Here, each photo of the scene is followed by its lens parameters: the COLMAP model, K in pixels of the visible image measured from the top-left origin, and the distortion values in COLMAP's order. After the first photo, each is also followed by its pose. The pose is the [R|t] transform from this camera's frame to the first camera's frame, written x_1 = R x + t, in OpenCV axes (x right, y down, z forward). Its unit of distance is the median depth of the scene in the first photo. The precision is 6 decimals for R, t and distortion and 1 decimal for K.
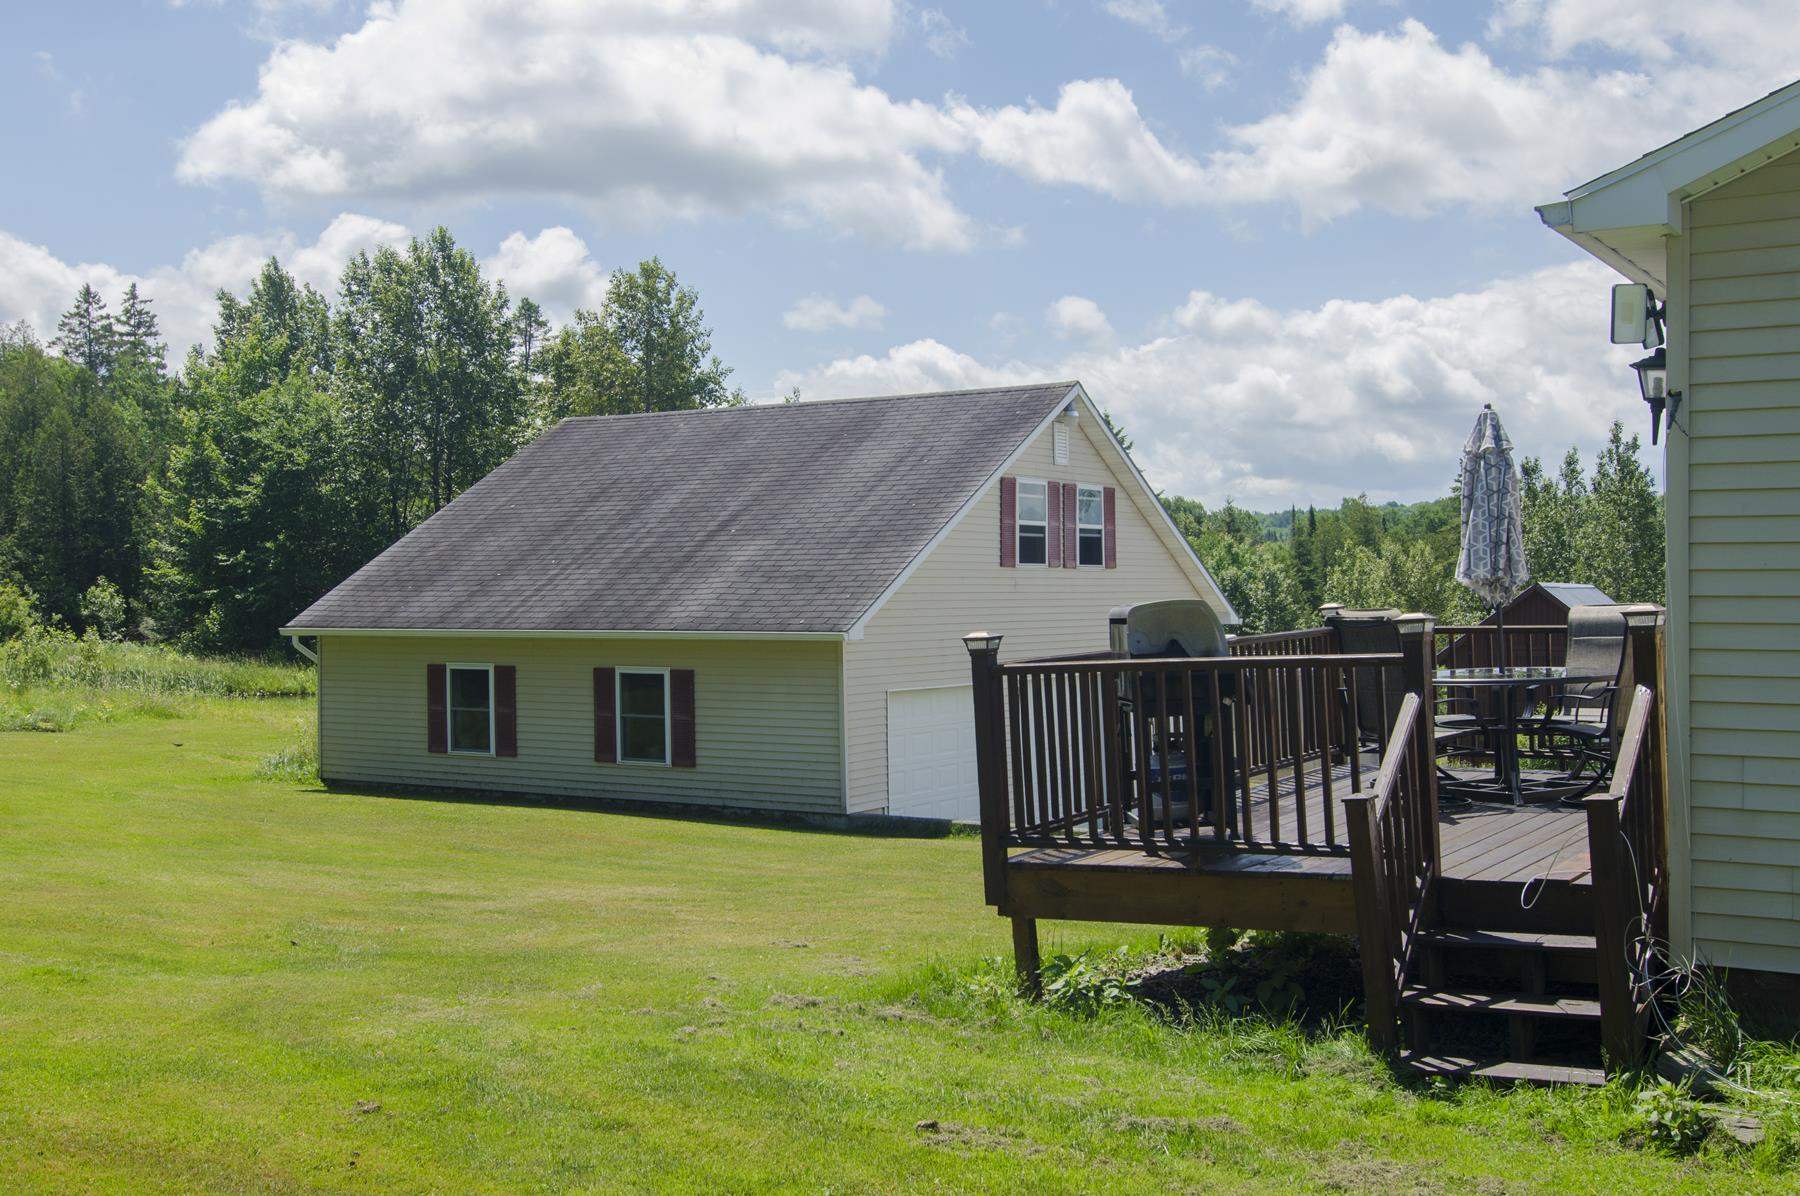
lens RADIAL K [[1815.4, 0, 954.0], [0, 1815.4, 587.7], [0, 0, 1]] dist [0.008298, 0.008973]
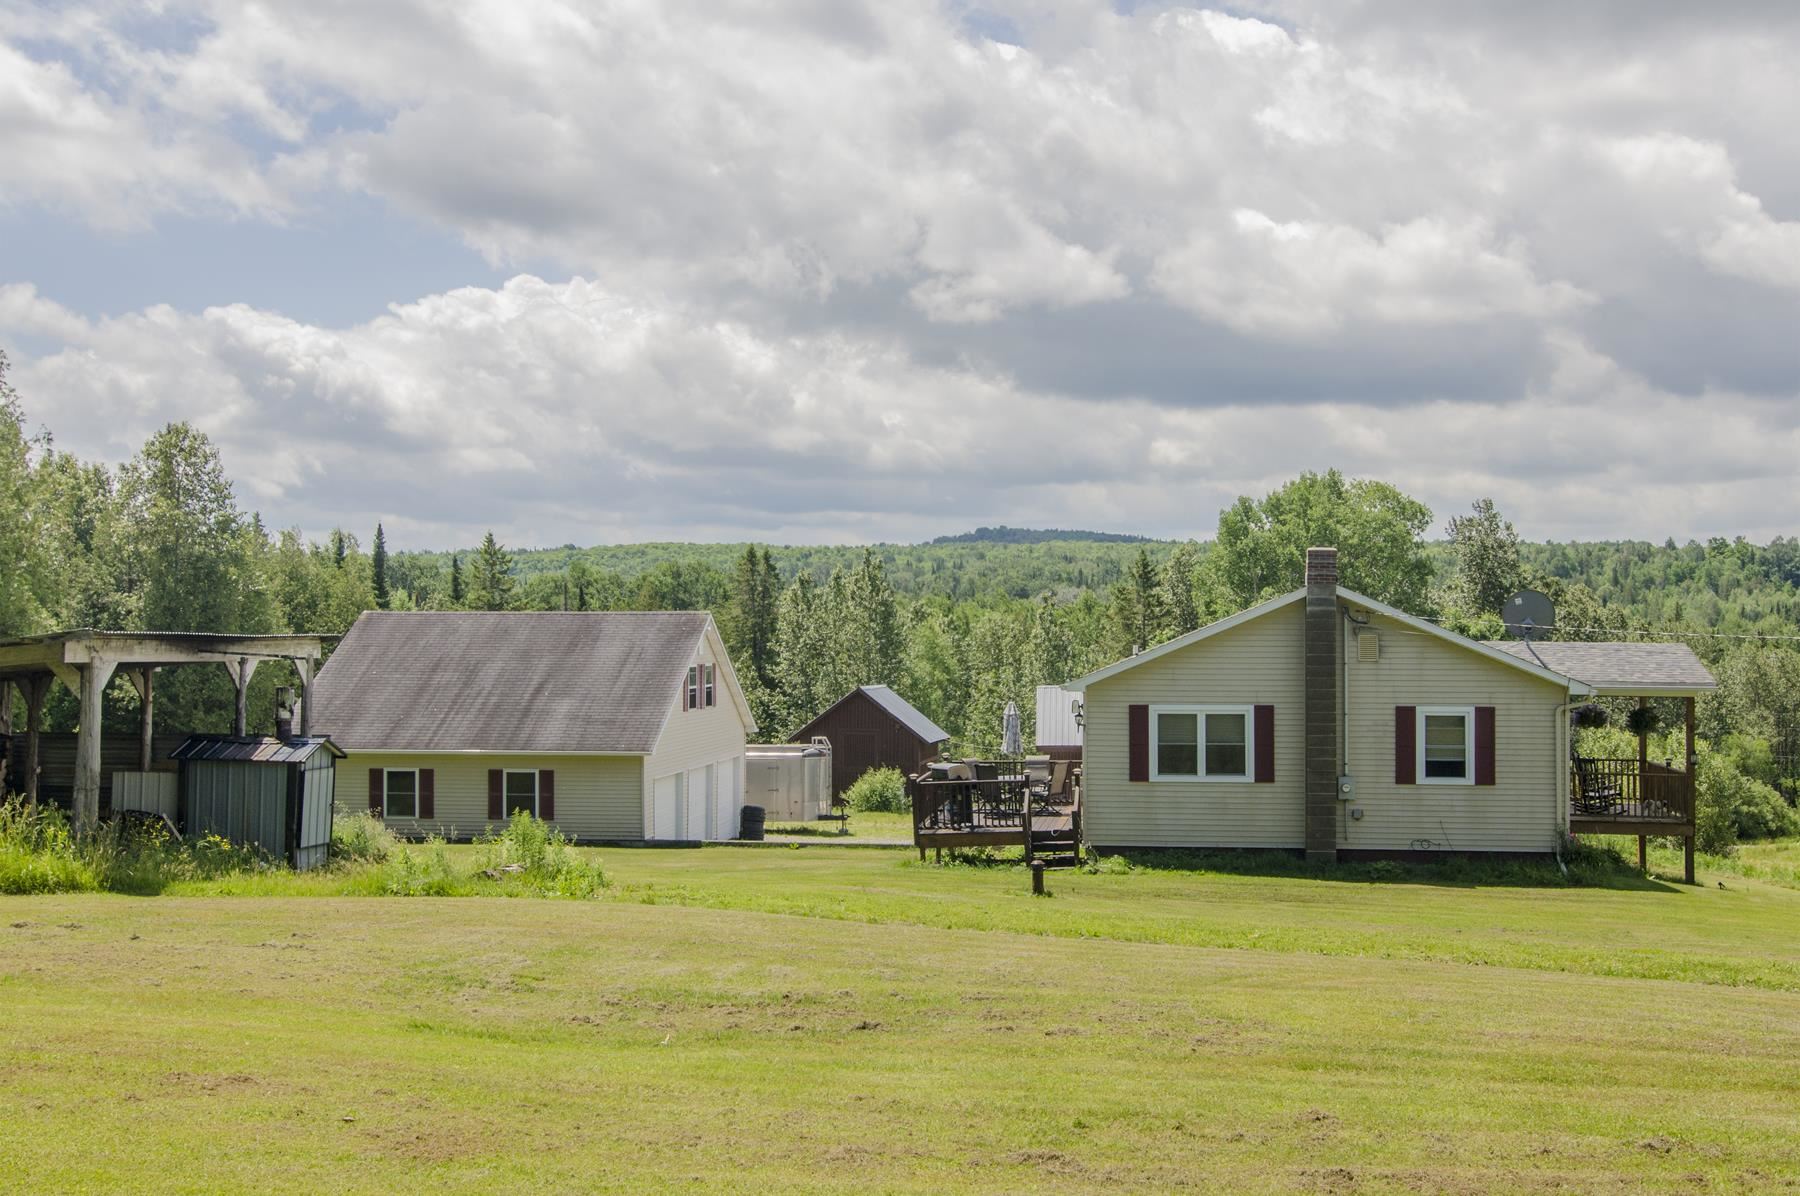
lens RADIAL K [[1869.2, 0, 900.0], [0, 1869.2, 598.0], [0, 0, 1]] dist [0.006554, -0.006609]
pose [[0.915595, 0.013472, 0.401875, -0.521536], [-0.006170, 0.999792, -0.019460, -0.087789], [-0.402054, 0.015337, 0.915488, -0.845919]]
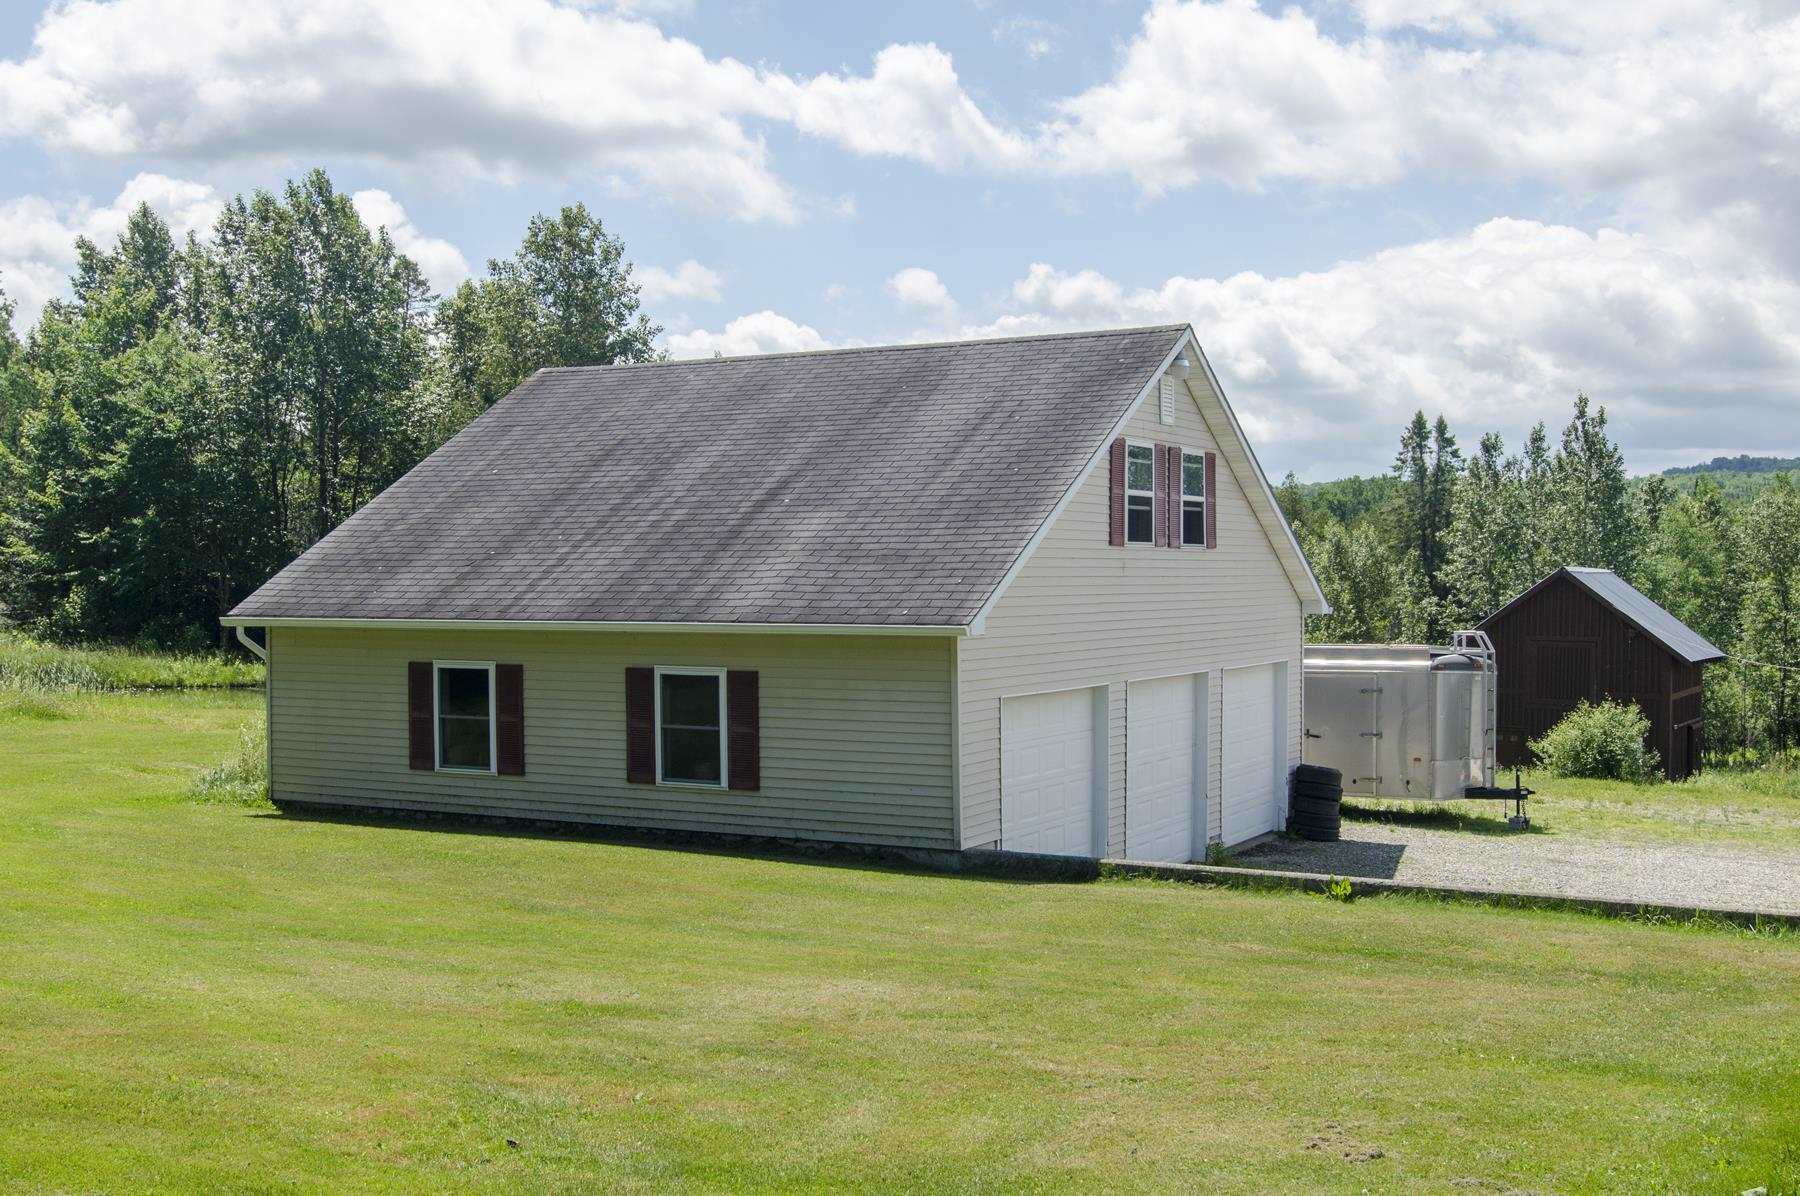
lens RADIAL K [[1869.2, 0, 900.0], [0, 1869.2, 598.0], [0, 0, 1]] dist [0.006554, -0.006609]
pose [[0.998999, 0.002366, 0.044674, -0.099883], [-0.003023, 0.999888, 0.014631, 0.000250], [-0.044634, -0.014751, 0.998894, 0.139044]]
